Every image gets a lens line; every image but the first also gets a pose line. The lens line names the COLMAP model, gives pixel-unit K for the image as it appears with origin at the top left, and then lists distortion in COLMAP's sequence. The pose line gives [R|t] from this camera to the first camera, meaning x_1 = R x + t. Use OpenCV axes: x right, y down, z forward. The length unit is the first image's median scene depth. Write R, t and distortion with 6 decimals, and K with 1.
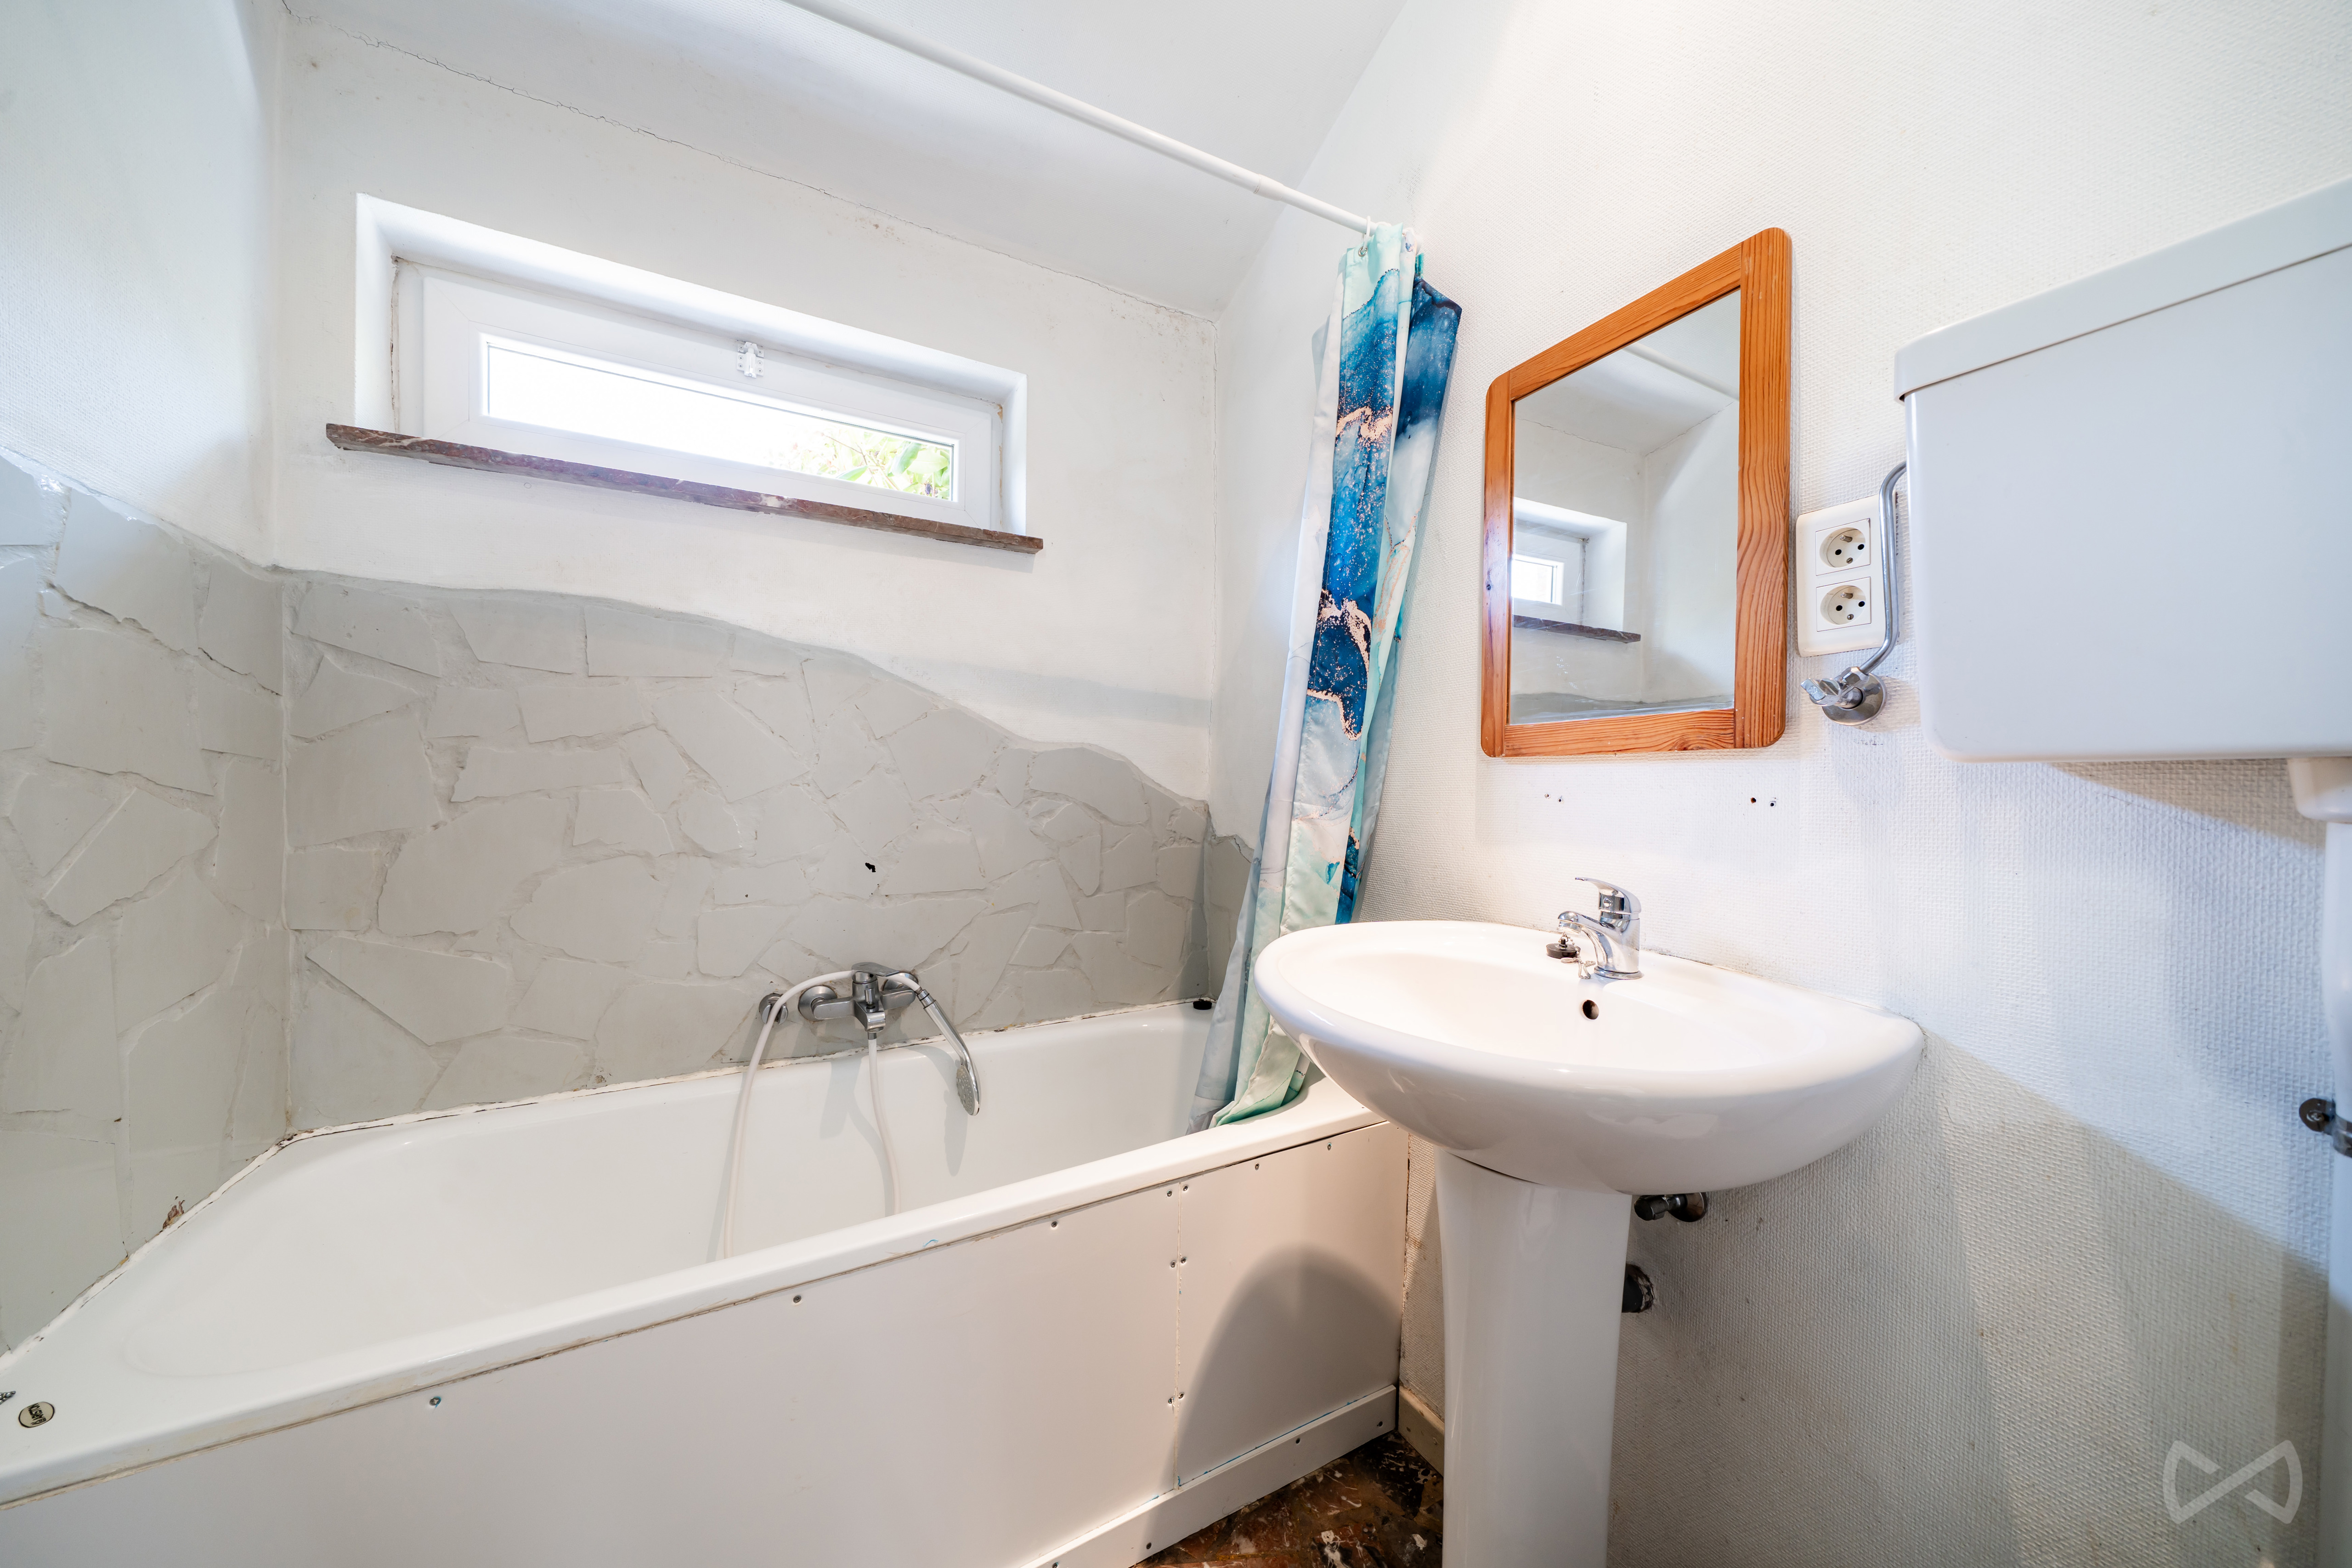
lens RADIAL K [[800.4, 0, 1182.9], [0, 800.4, 790.8], [0, 0, 1]] dist [-0.000165, -0.000013]
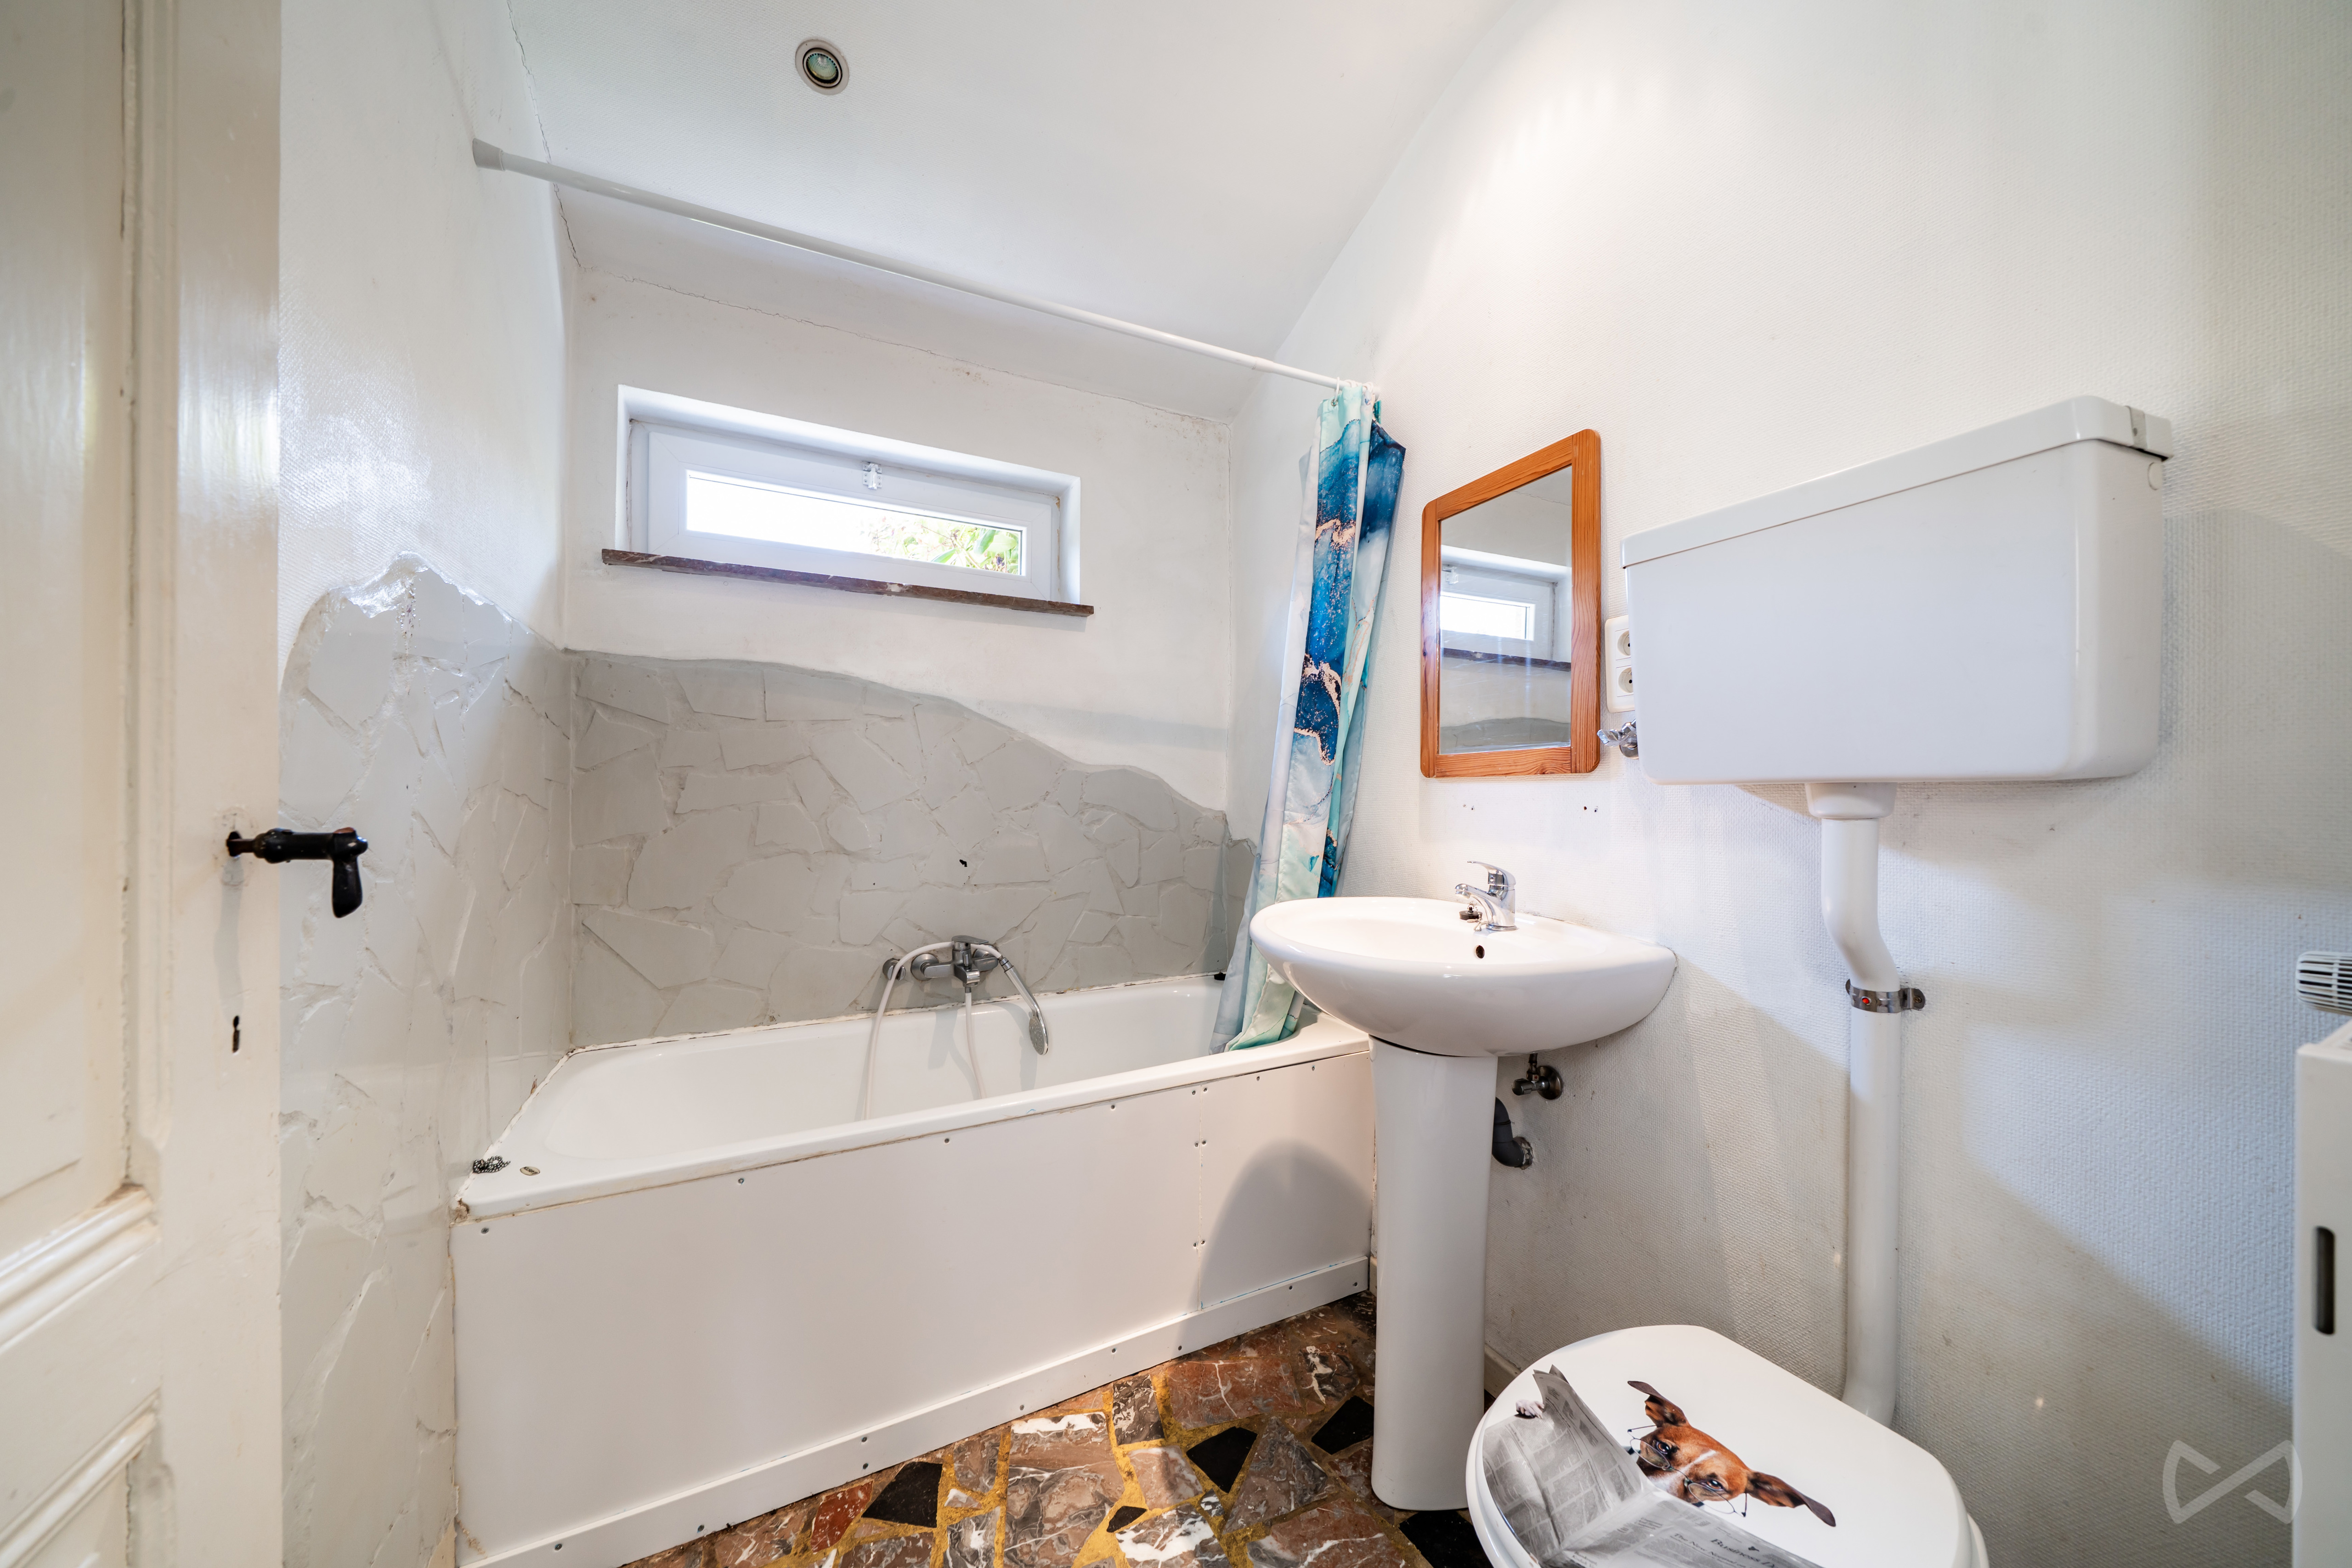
lens RADIAL K [[800.2, 0, 1182.9], [0, 800.2, 790.8], [0, 0, 1]] dist [-0.000165, -0.000013]
pose [[0.999386, -0.004850, -0.034695, 0.013588], [0.004329, 0.999877, -0.015086, -0.001031], [0.034764, 0.014926, 0.999284, -0.356872]]
